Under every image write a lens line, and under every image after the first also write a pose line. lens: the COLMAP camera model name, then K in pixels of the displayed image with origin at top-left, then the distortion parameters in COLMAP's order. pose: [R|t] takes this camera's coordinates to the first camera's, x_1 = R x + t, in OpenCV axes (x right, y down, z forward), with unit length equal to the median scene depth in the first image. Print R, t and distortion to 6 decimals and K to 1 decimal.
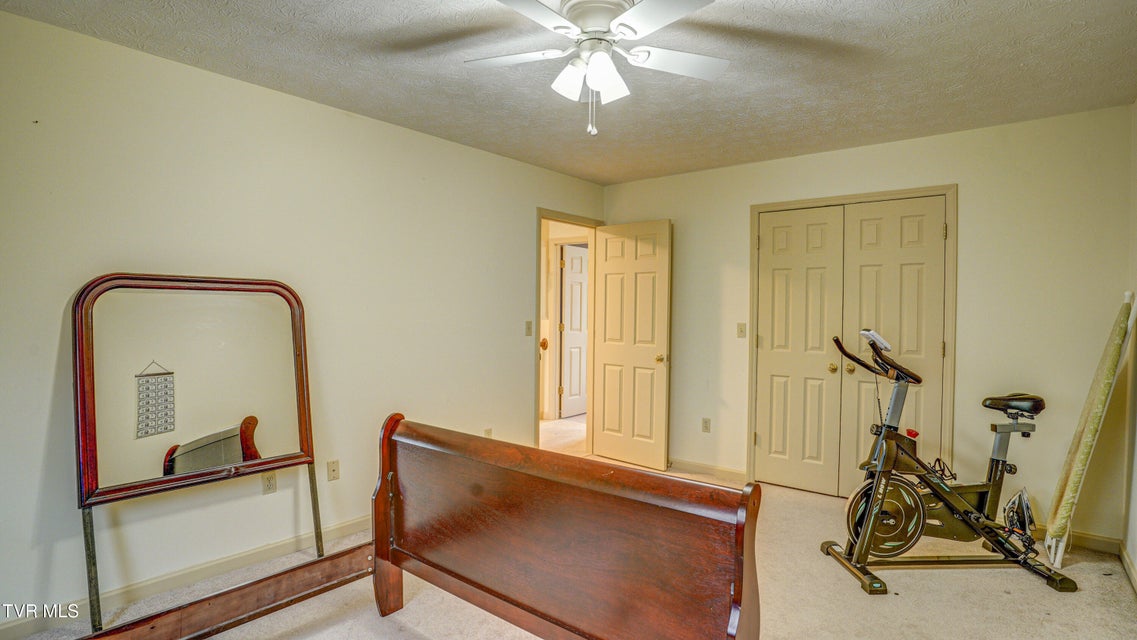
lens RADIAL K [[561.2, 0, 575.0], [0, 561.2, 325.2], [0, 0, 1]] dist [-0.076636, 0.033875]
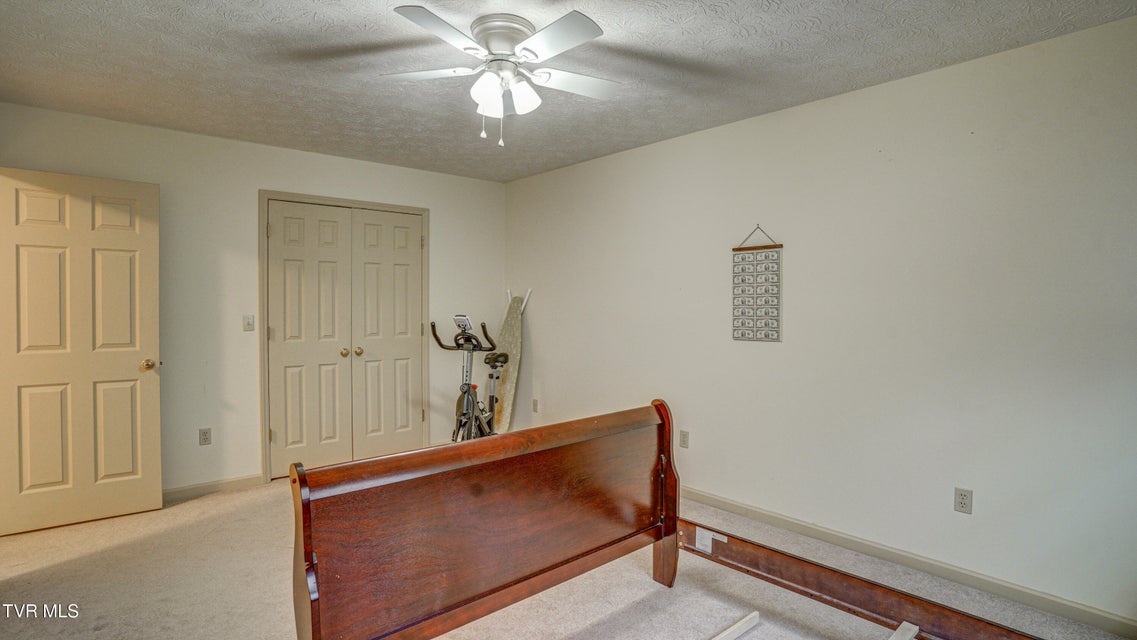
lens RADIAL K [[561.2, 0, 576.1], [0, 561.2, 318.2], [0, 0, 1]] dist [-0.076636, 0.033875]
pose [[0.164876, -0.034451, 0.985712, -0.507578], [0.022746, 0.999257, 0.031120, -0.014808], [-0.986052, 0.017290, 0.165537, 0.319314]]
